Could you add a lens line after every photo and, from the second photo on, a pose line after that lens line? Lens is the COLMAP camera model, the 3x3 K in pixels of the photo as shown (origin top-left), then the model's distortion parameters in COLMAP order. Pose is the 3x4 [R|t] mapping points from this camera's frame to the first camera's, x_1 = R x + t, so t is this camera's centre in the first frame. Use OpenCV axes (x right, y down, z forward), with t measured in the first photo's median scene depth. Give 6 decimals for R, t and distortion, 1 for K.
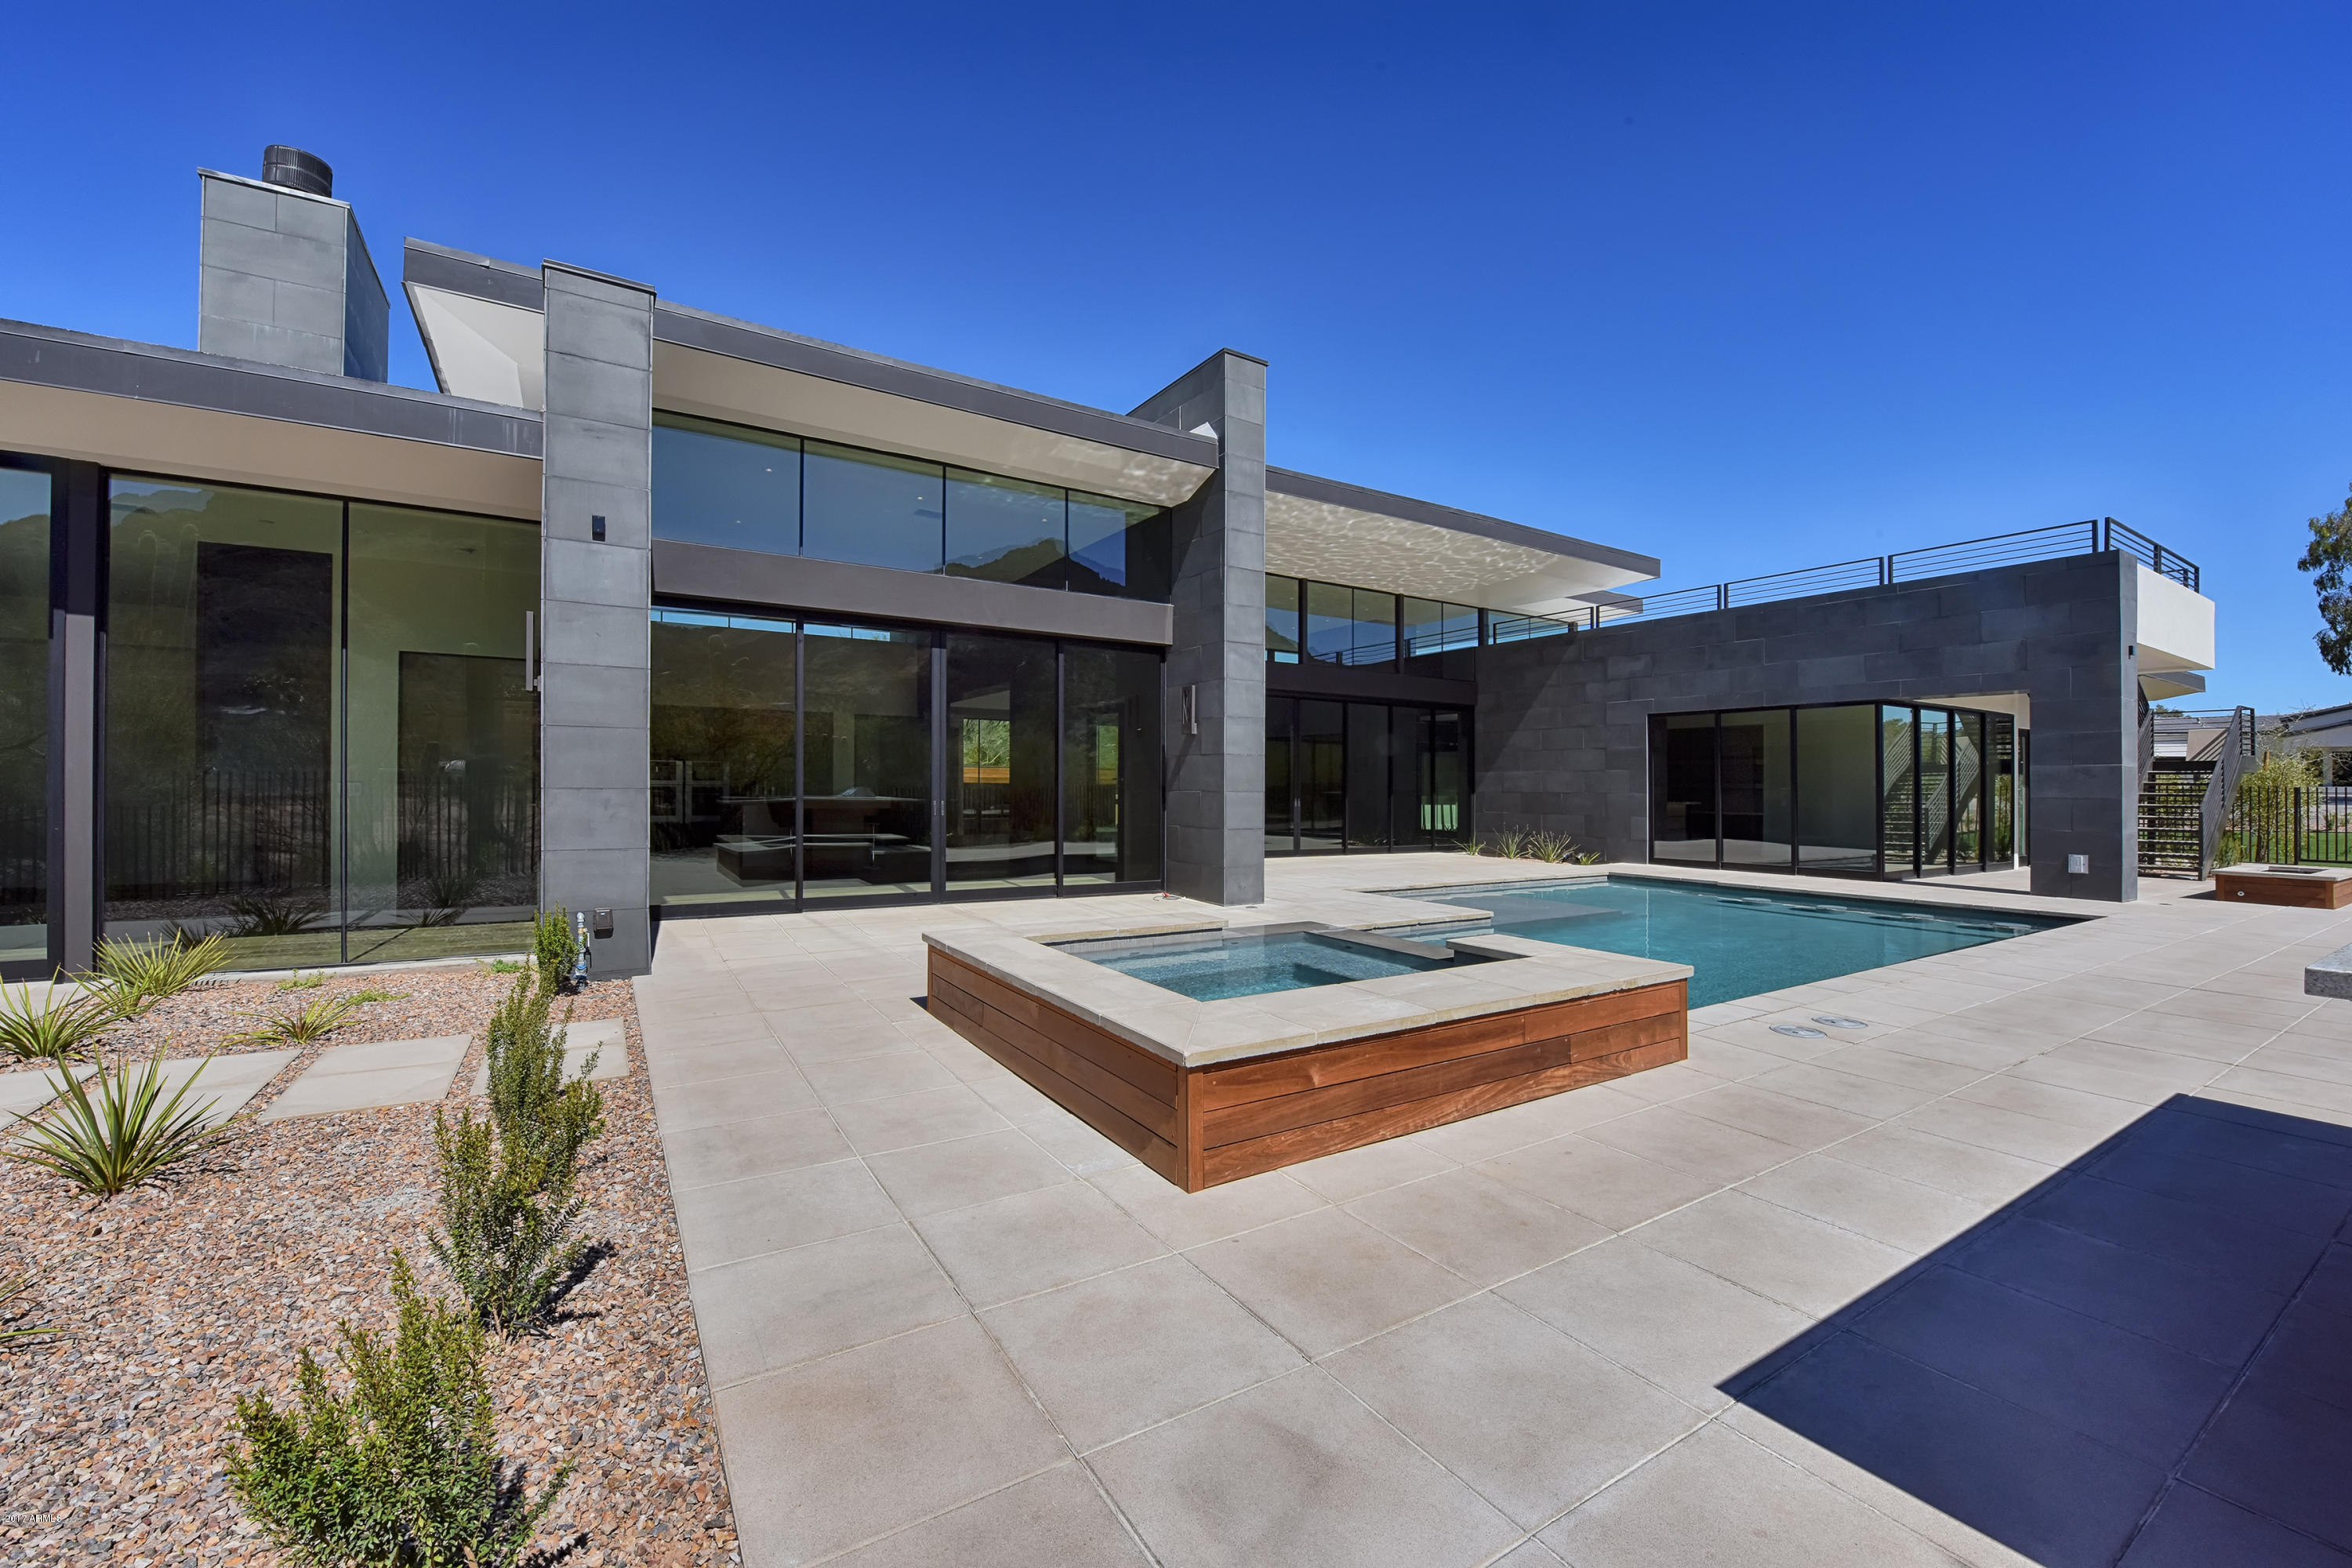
lens RADIAL K [[952.2, 0, 1164.1], [0, 952.2, 773.9], [0, 0, 1]] dist [-0.013205, -0.002619]
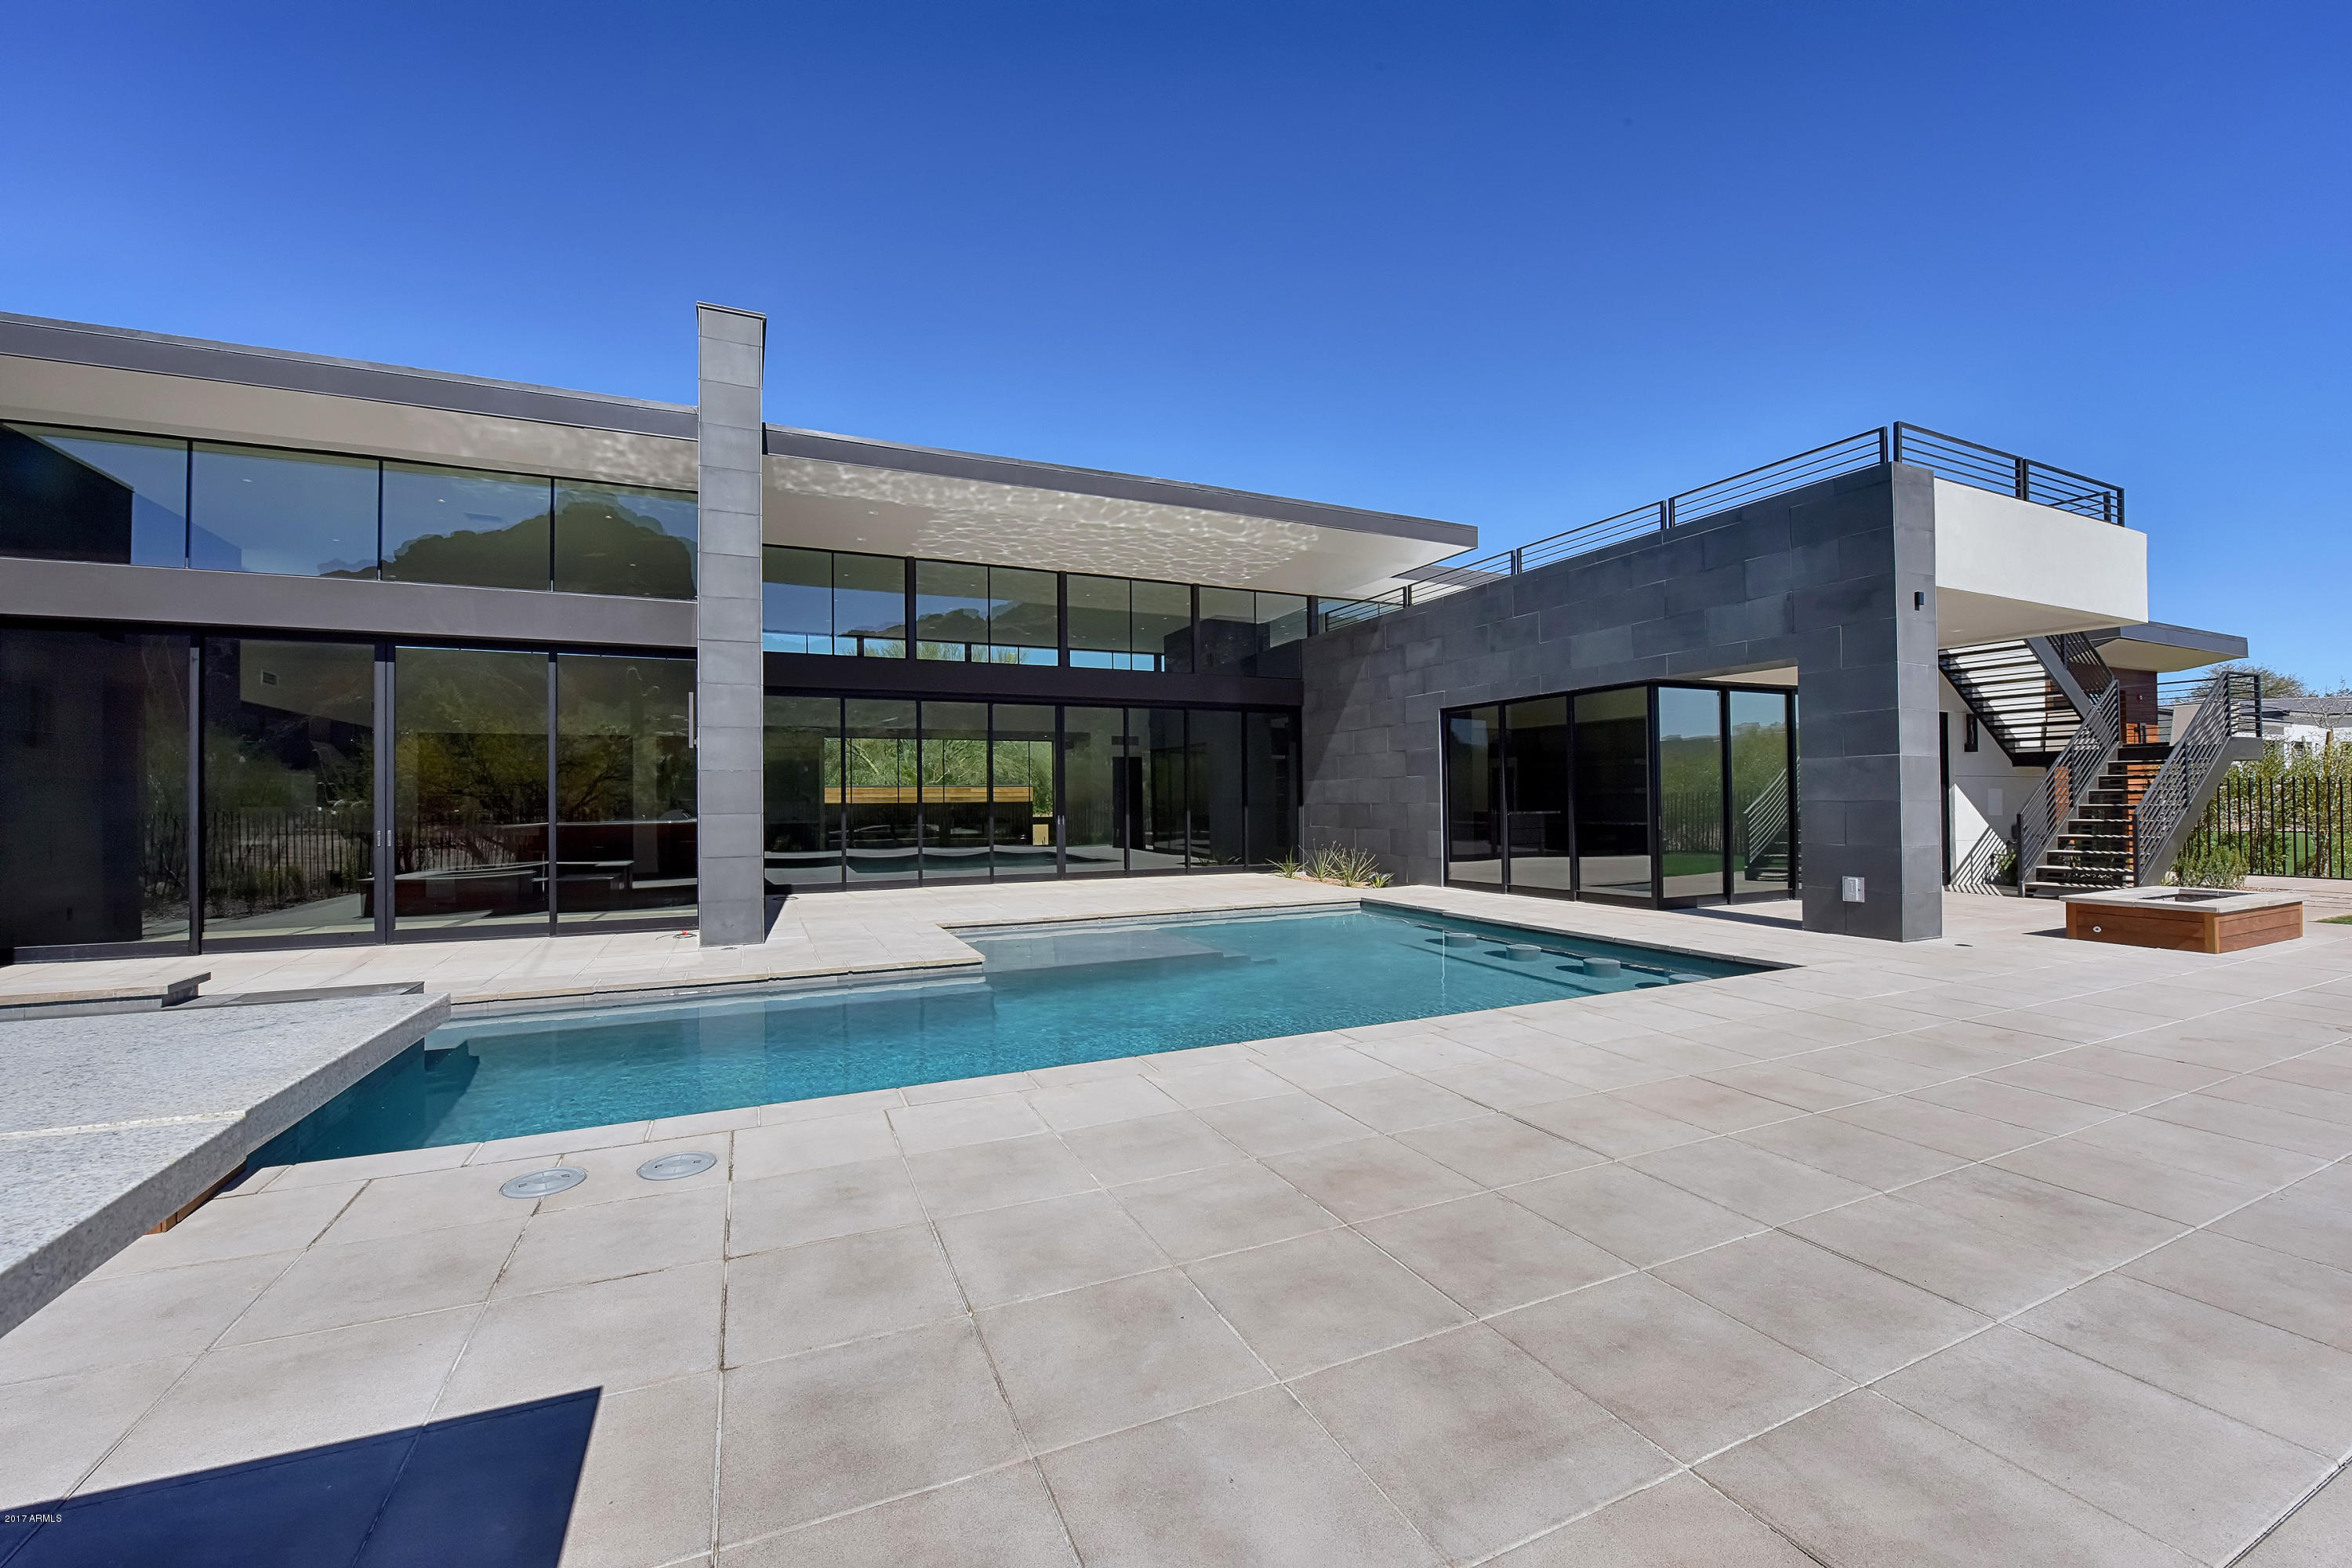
lens RADIAL K [[952.2, 0, 1167.0], [0, 952.2, 785.2], [0, 0, 1]] dist [-0.013205, -0.002619]
pose [[0.990871, -0.022155, -0.132977, 0.382589], [0.021656, 0.999752, -0.005199, 0.003905], [0.133059, 0.002272, 0.991106, 0.132158]]
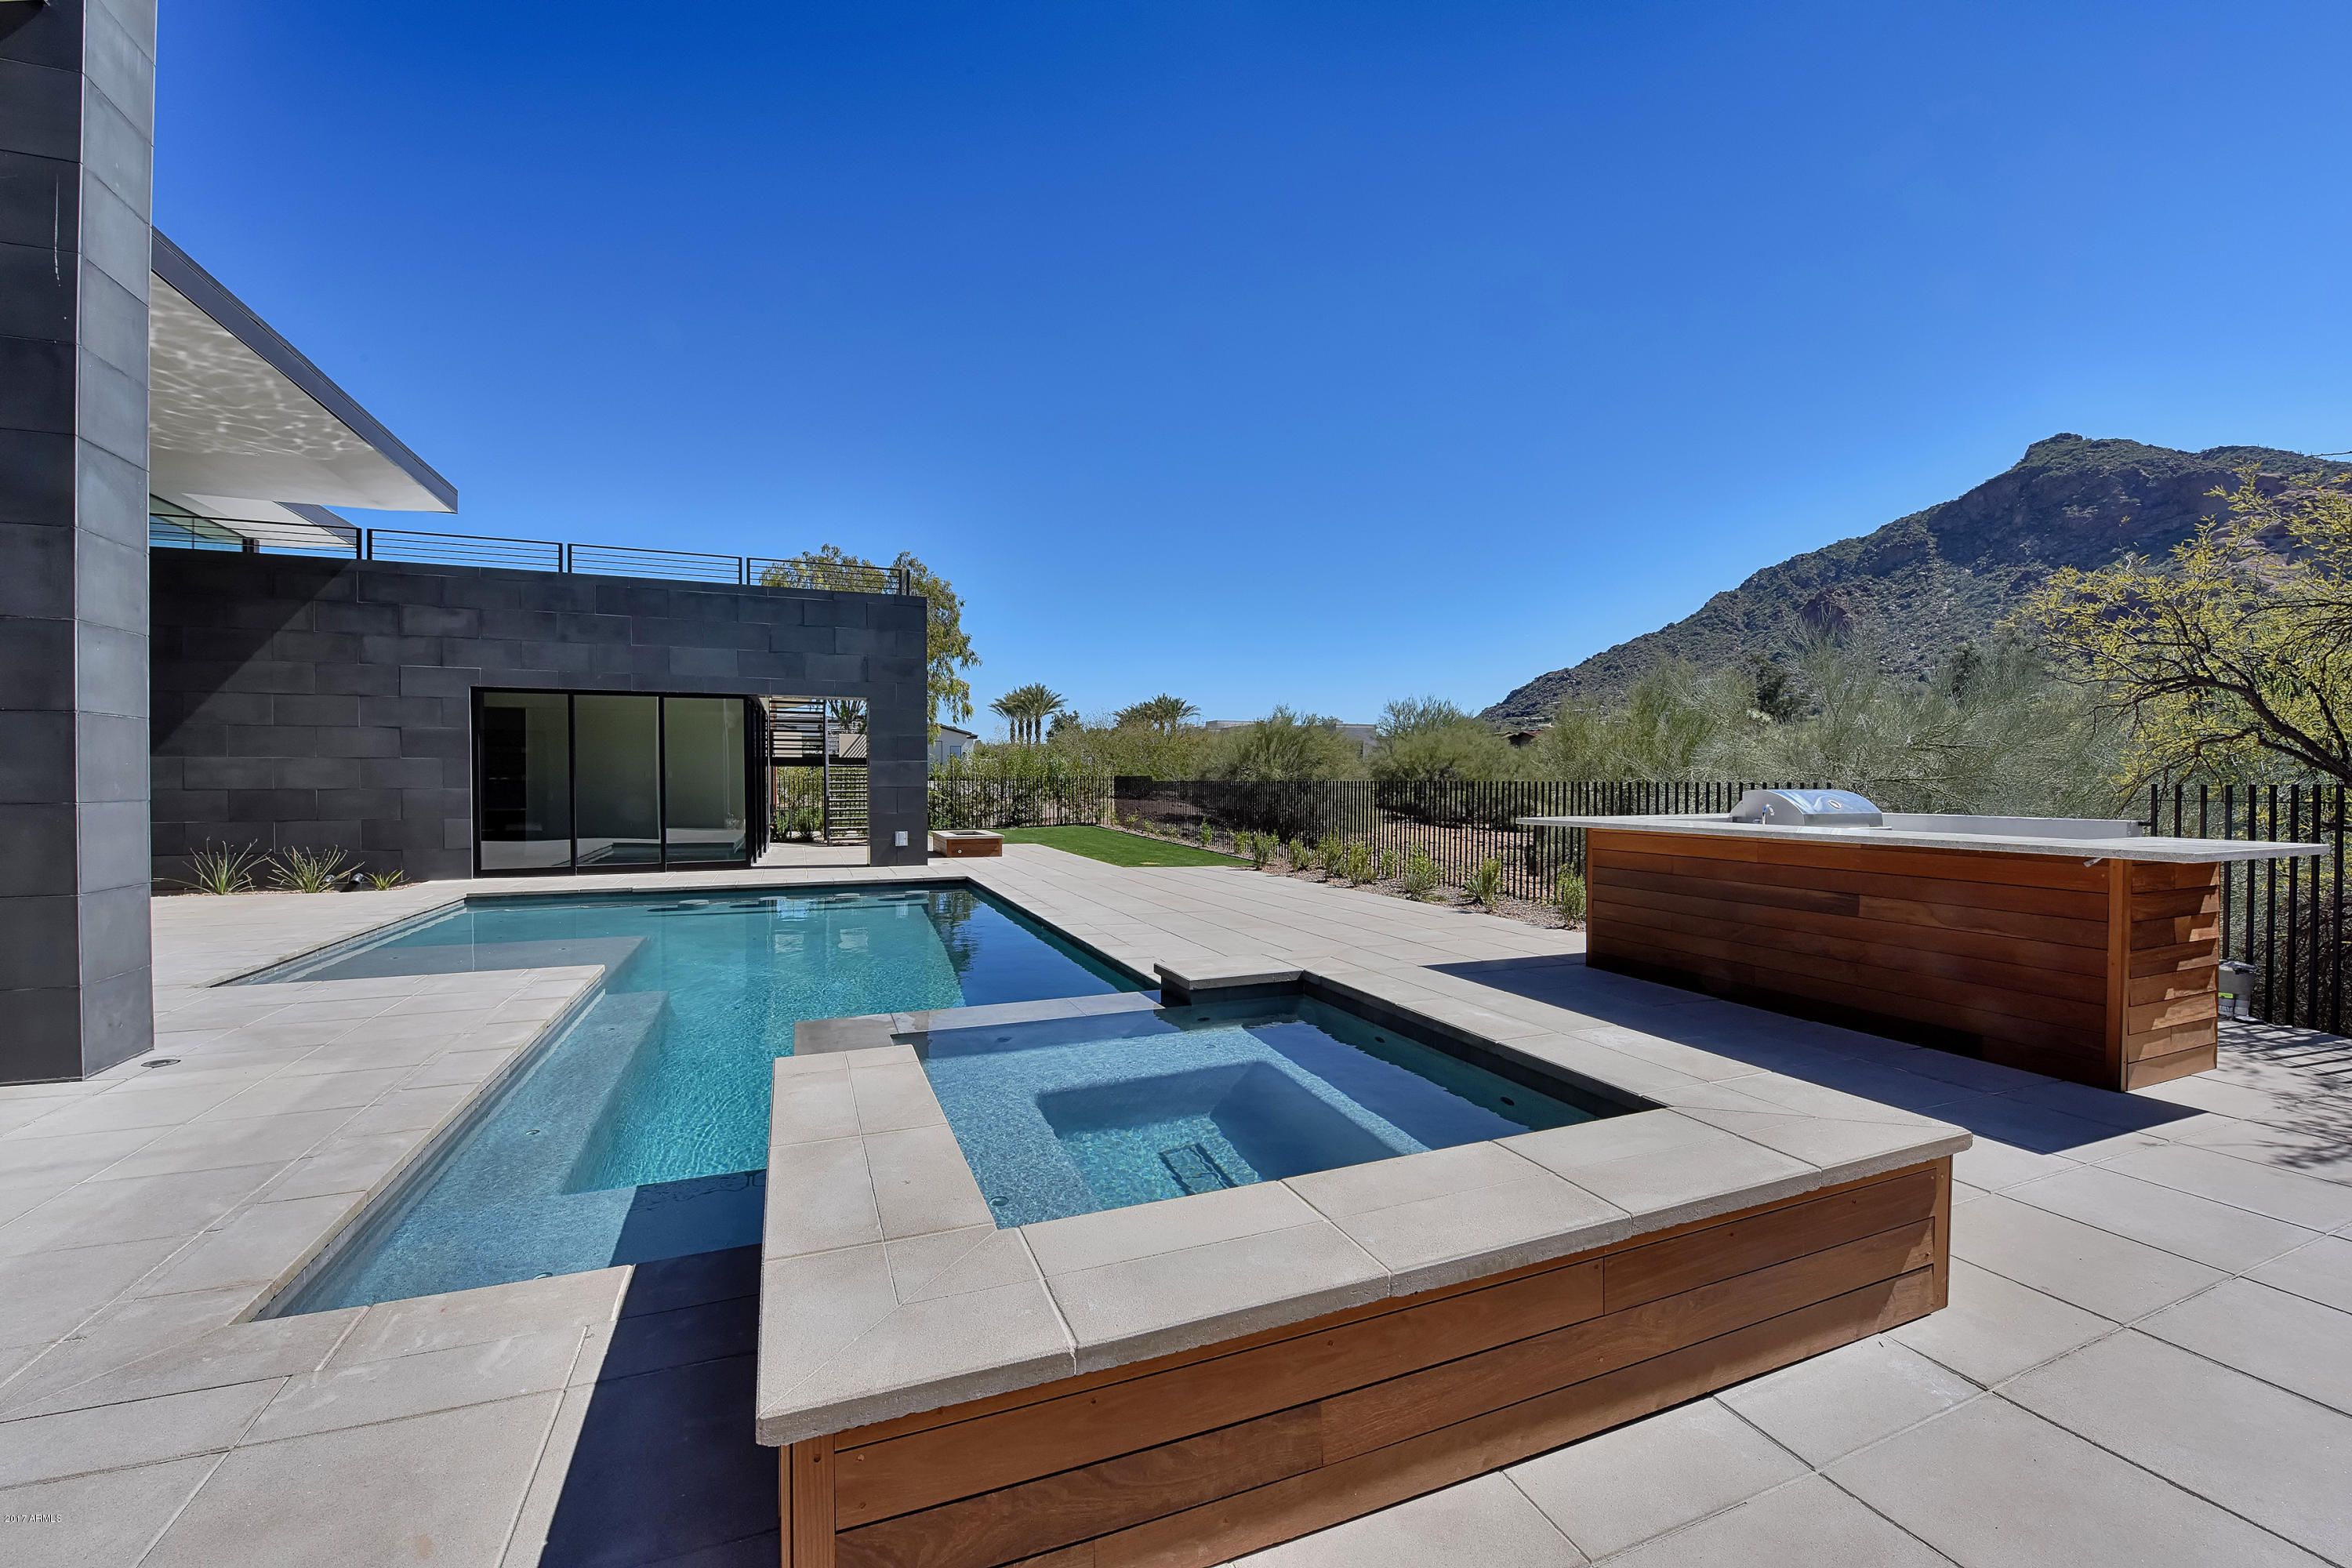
lens RADIAL K [[952.2, 0, 1187.1], [0, 952.2, 782.1], [0, 0, 1]] dist [-0.013205, -0.002619]
pose [[0.158138, -0.010218, 0.987364, -0.165975], [-0.010321, 0.999875, 0.012000, -0.000129], [-0.987363, -0.012088, 0.158013, 0.296354]]
